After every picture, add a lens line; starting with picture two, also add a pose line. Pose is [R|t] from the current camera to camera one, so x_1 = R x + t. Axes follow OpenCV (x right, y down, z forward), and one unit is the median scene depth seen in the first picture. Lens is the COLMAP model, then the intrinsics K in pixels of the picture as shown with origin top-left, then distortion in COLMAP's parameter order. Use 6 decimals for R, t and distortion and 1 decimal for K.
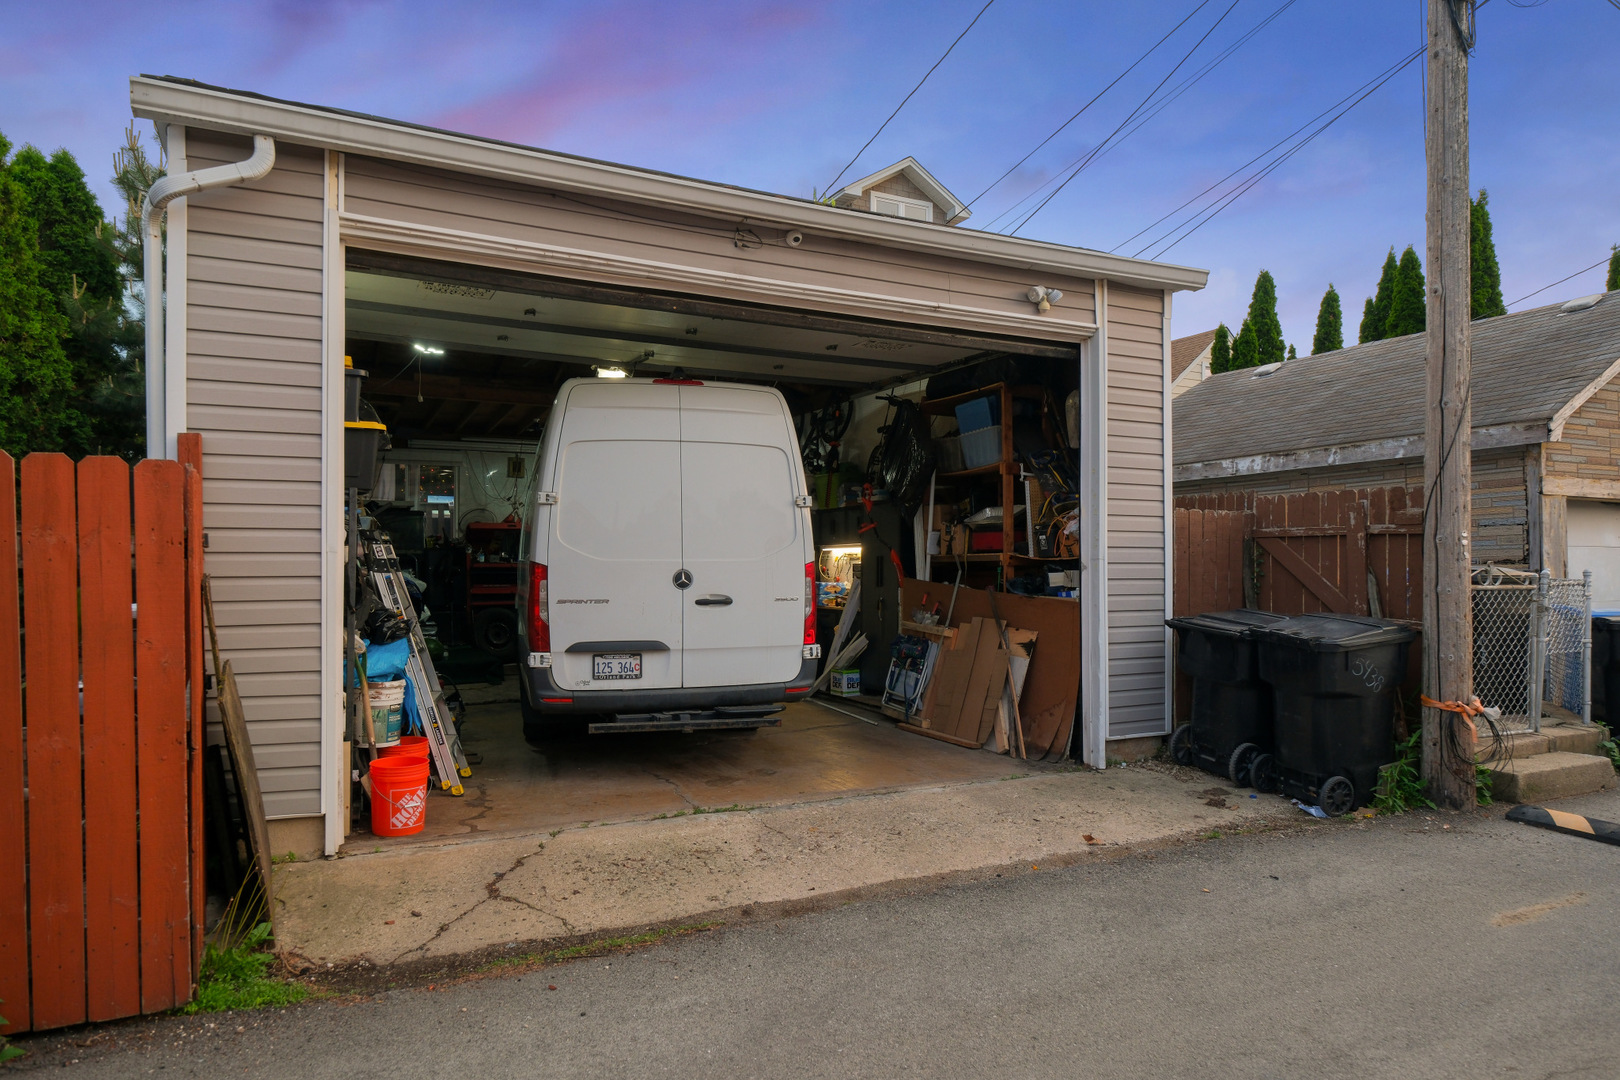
lens RADIAL K [[1024.4, 0, 814.4], [0, 1024.4, 551.2], [0, 0, 1]] dist [0.002740, 0.000877]
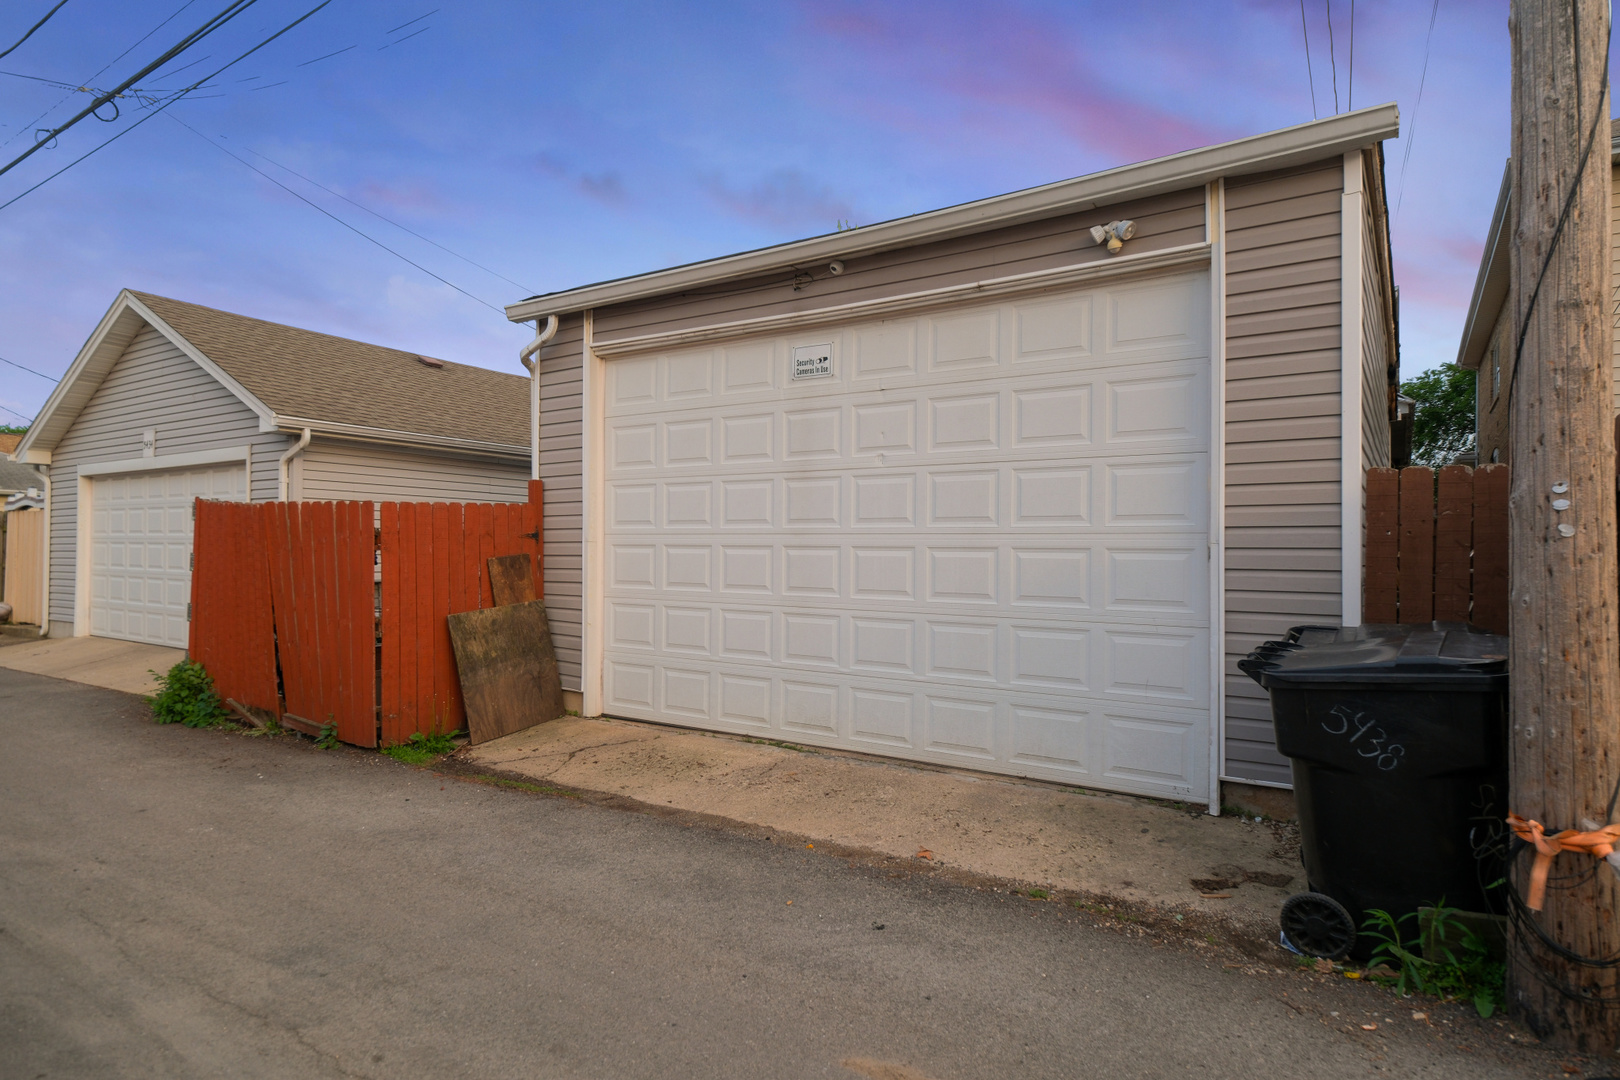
lens RADIAL K [[880.7, 0, 813.4], [0, 880.7, 541.0], [0, 0, 1]] dist [0.007128, 0.000074]
pose [[0.501952, -0.008086, -0.864858, 0.937007], [0.007910, 0.999957, -0.004758, 0.009138], [0.864860, -0.004453, 0.501994, 0.541193]]
